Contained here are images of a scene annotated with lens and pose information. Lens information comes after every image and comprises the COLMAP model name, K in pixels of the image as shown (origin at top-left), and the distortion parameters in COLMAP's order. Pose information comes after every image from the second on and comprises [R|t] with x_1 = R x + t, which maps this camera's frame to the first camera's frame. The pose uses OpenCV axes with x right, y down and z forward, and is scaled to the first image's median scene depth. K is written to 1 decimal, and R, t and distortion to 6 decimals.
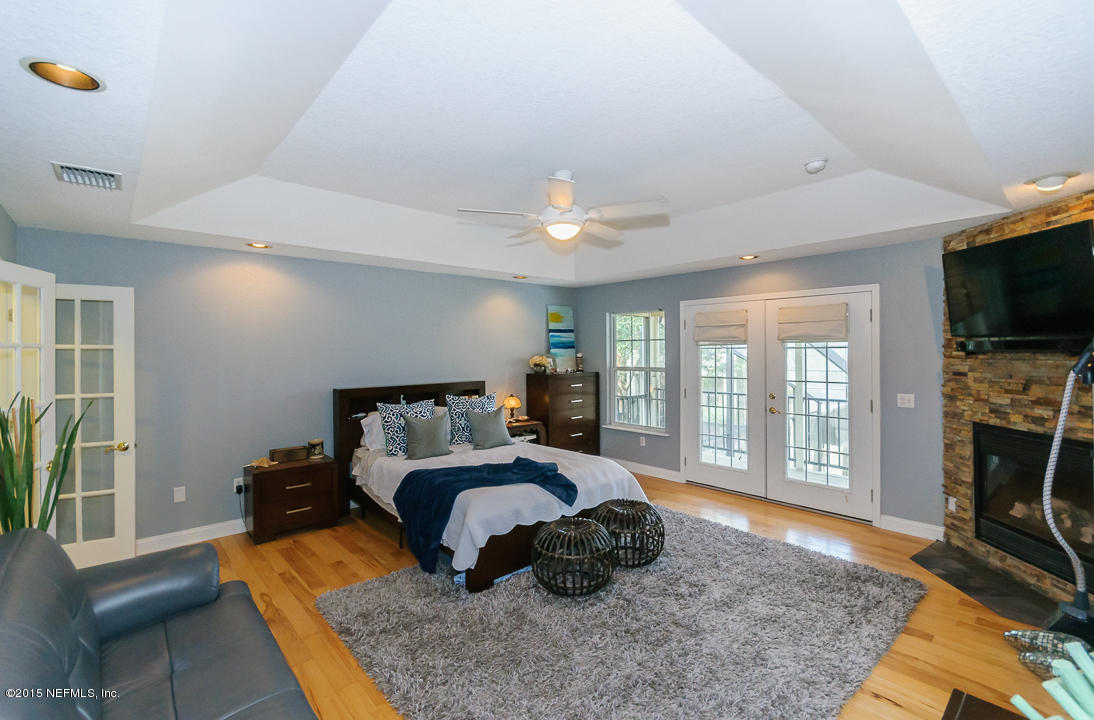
lens RADIAL K [[484.6, 0, 548.1], [0, 484.6, 354.9], [0, 0, 1]] dist [0.001691, 0.000295]
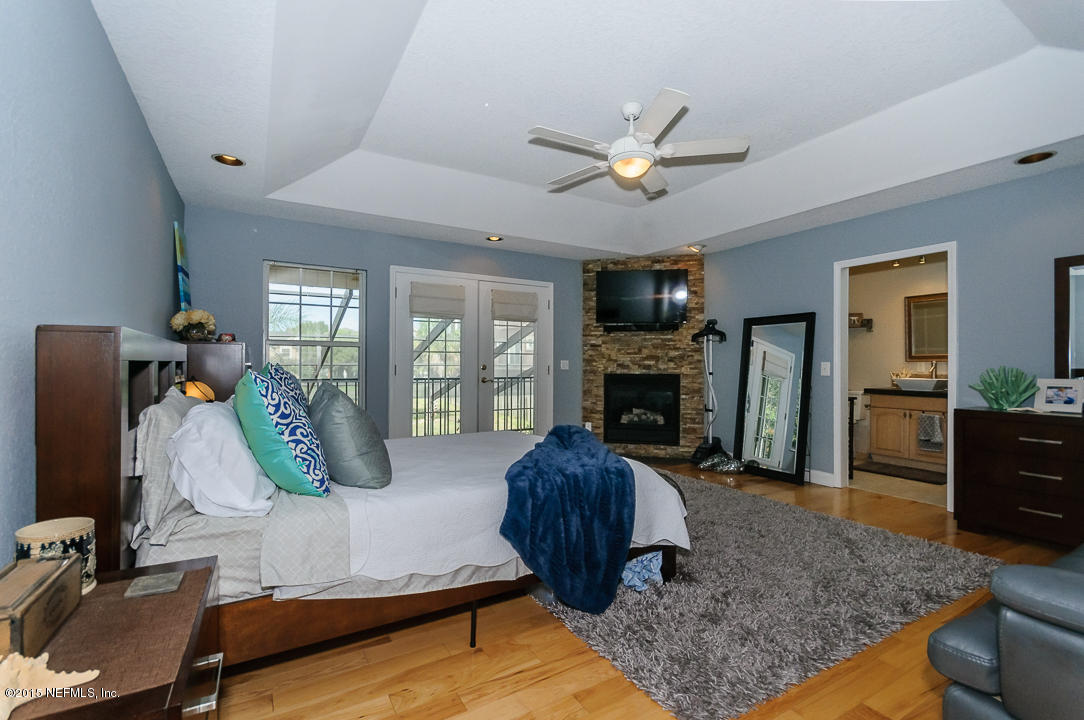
lens RADIAL K [[480.2, 0, 544.0], [0, 480.2, 362.9], [0, 0, 1]] dist [0.001691, 0.000295]
pose [[0.211972, 0.007118, 0.977250, -0.777626], [0.000881, 0.999972, -0.007475, 0.109383], [-0.977275, 0.002446, 0.211960, 0.823612]]
